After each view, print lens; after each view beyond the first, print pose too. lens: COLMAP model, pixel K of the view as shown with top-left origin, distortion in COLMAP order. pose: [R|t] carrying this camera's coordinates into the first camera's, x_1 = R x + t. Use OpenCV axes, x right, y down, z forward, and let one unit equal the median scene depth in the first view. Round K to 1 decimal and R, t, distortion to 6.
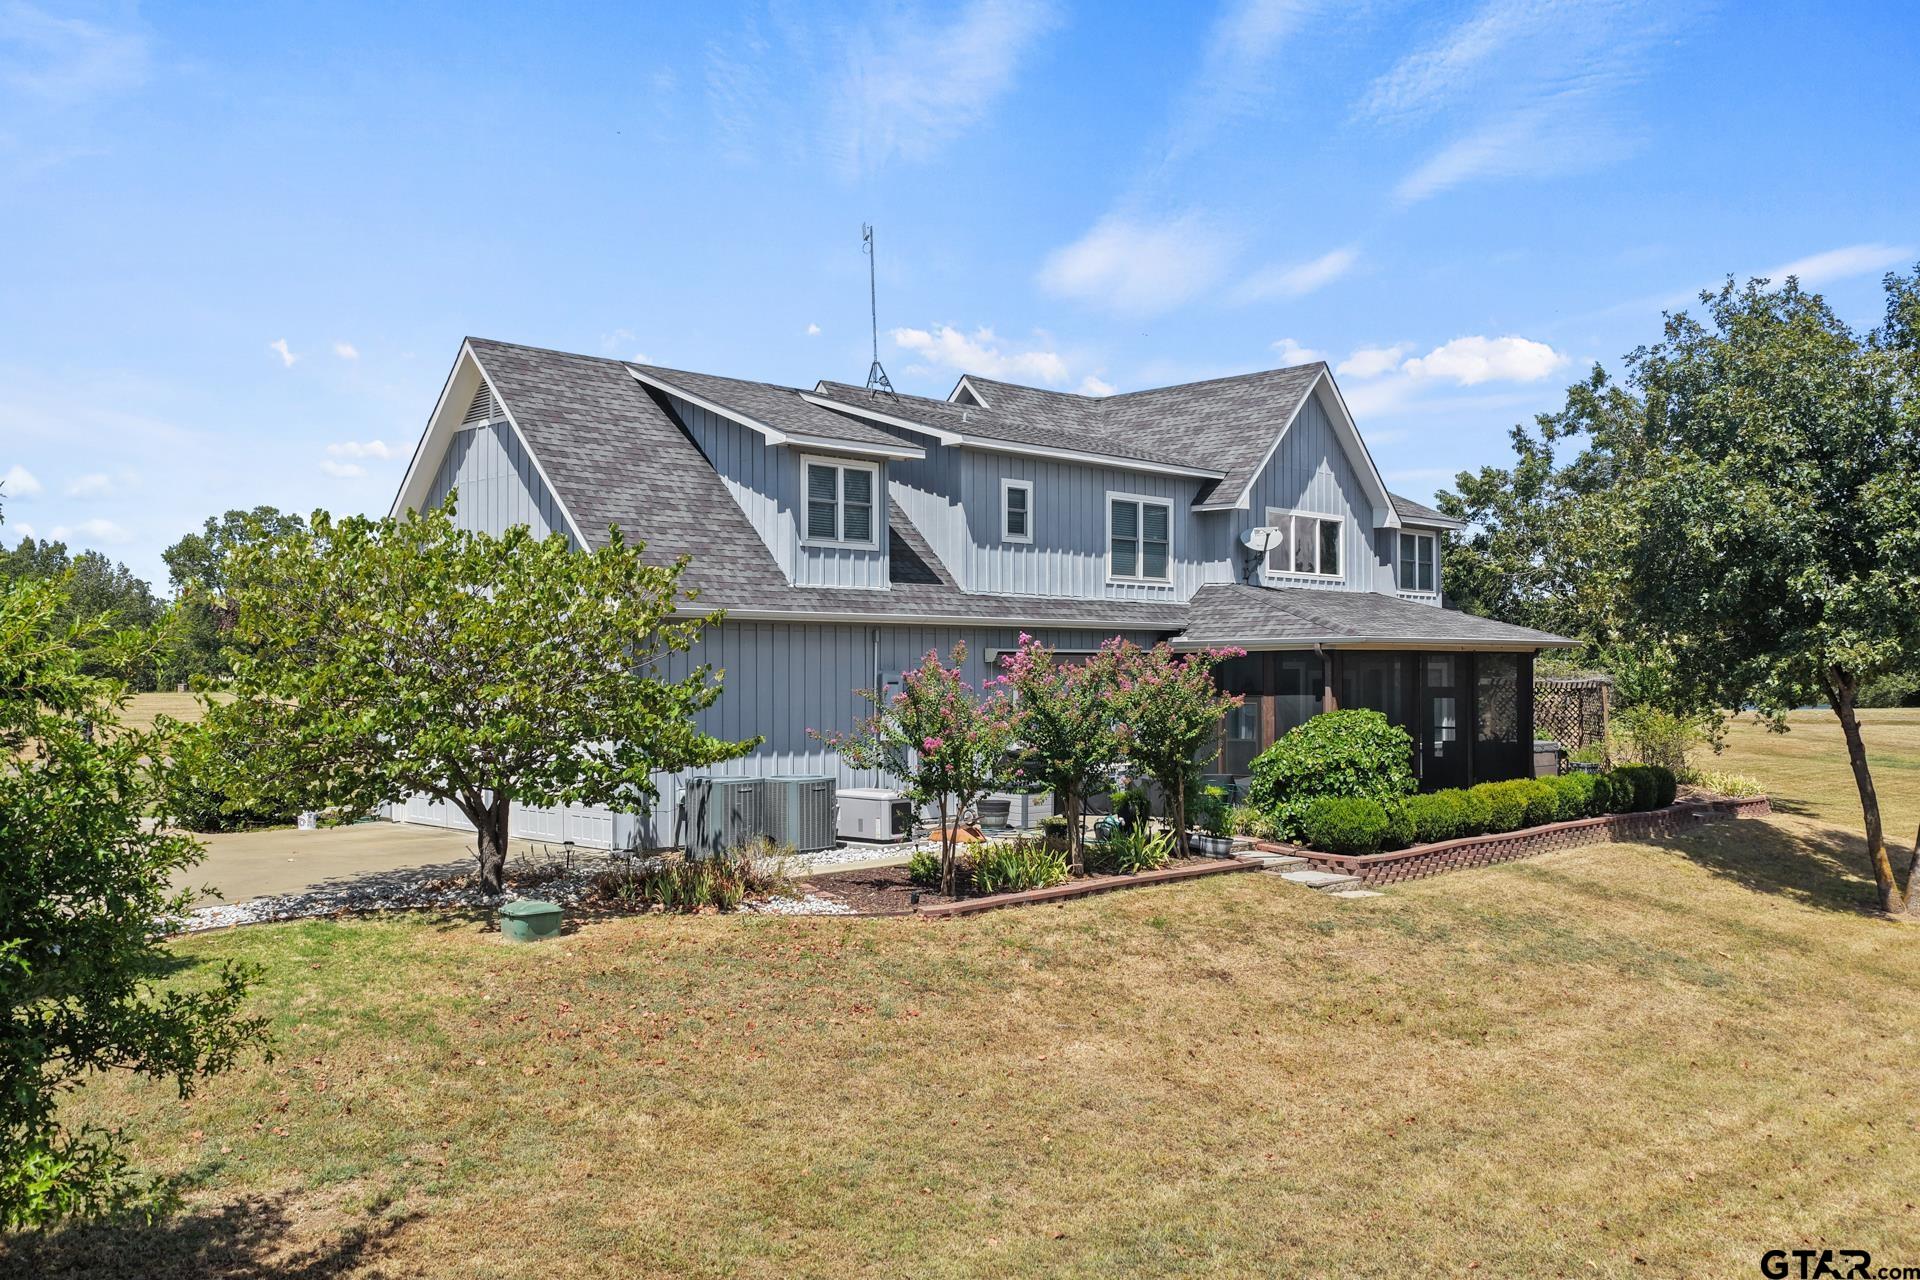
lens RADIAL K [[1576.7, 0, 959.4], [0, 1576.7, 637.8], [0, 0, 1]] dist [-0.002256, 0.011179]
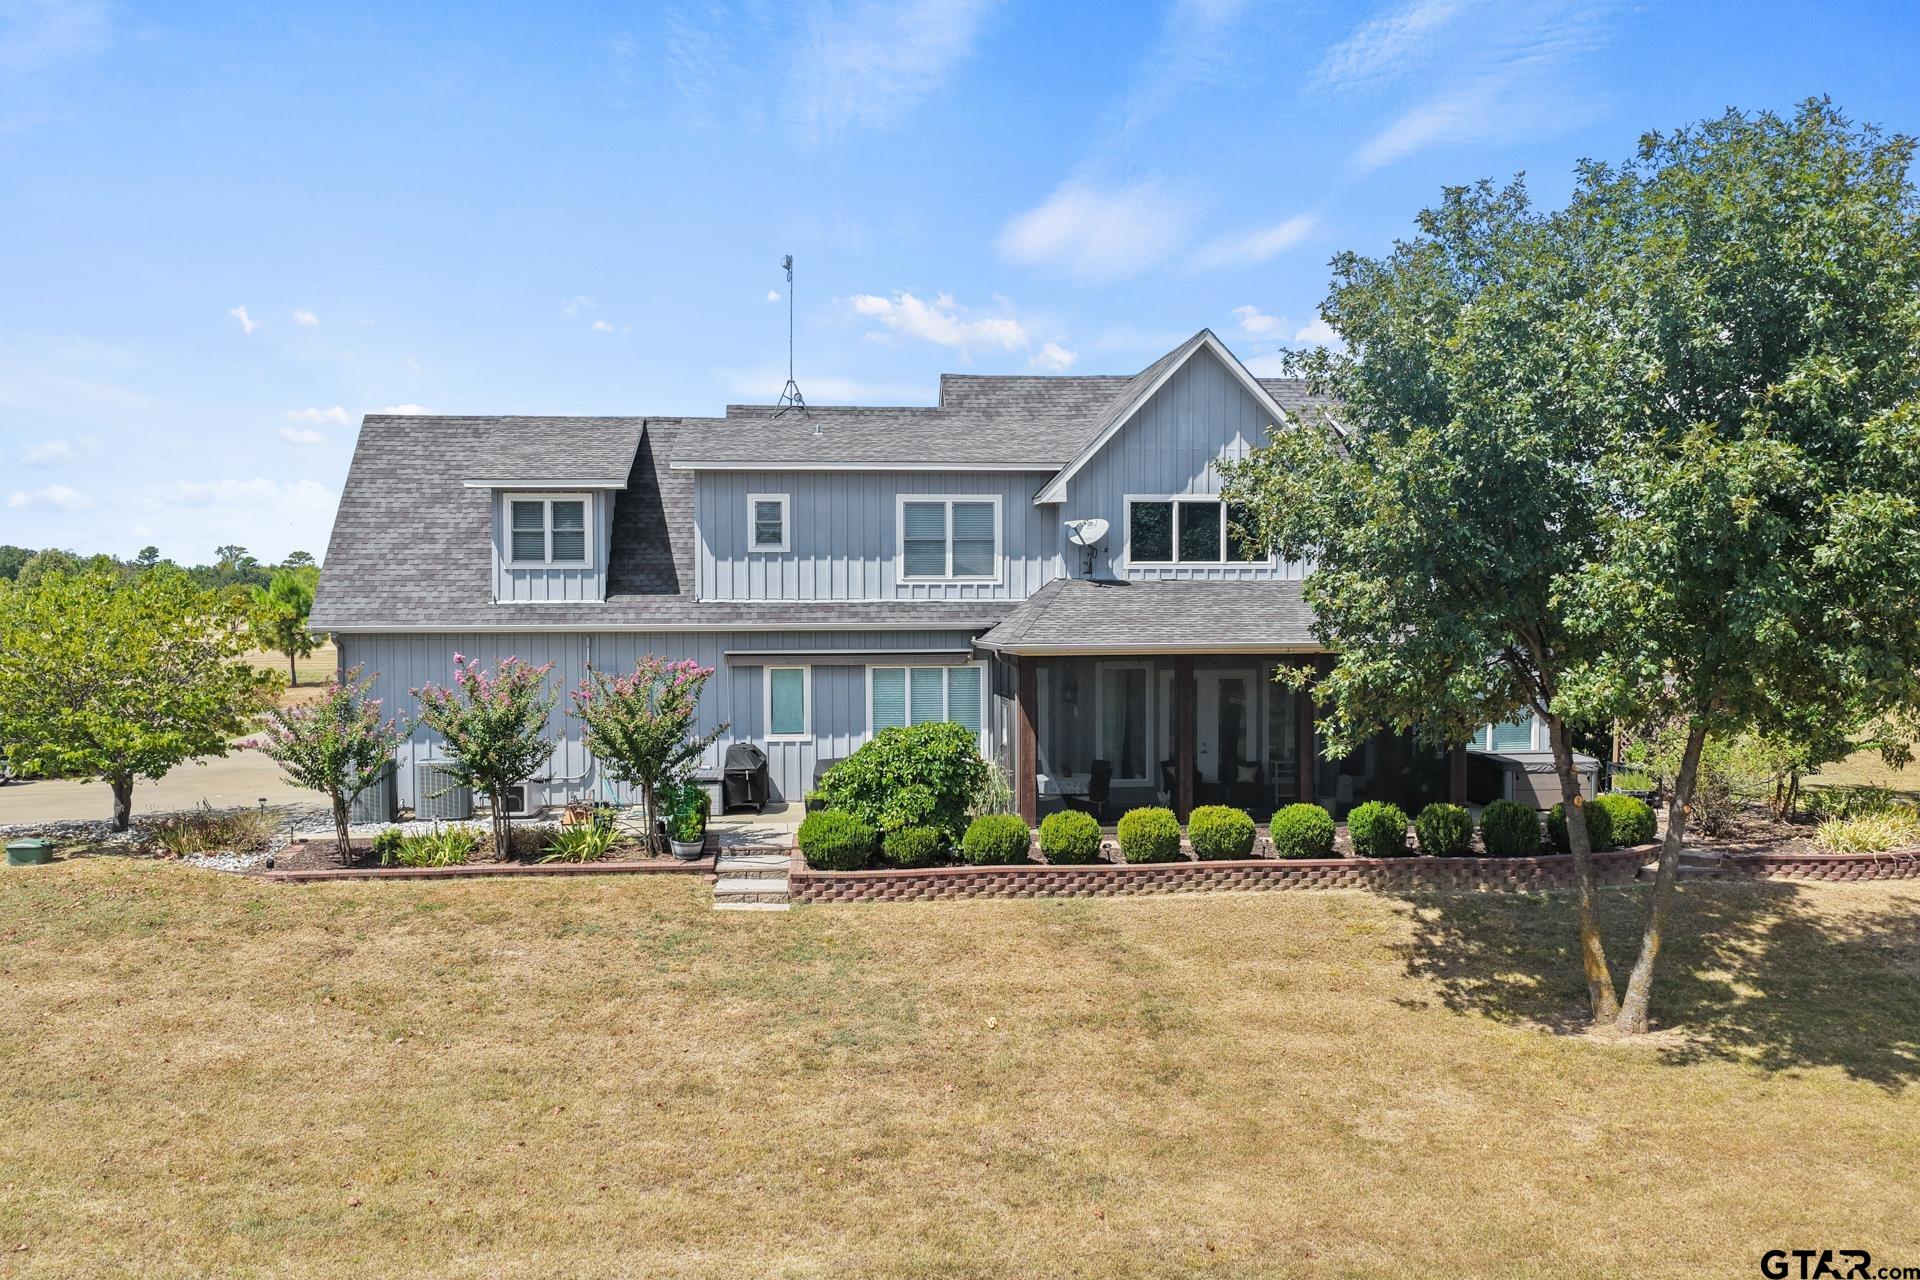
lens RADIAL K [[1576.7, 0, 950.8], [0, 1576.7, 644.2], [0, 0, 1]] dist [-0.002256, 0.011179]
pose [[0.782009, 0.015499, -0.623075, 0.752227], [0.014689, 0.998955, 0.043286, -0.039370], [0.623094, -0.043002, 0.780964, 0.215417]]
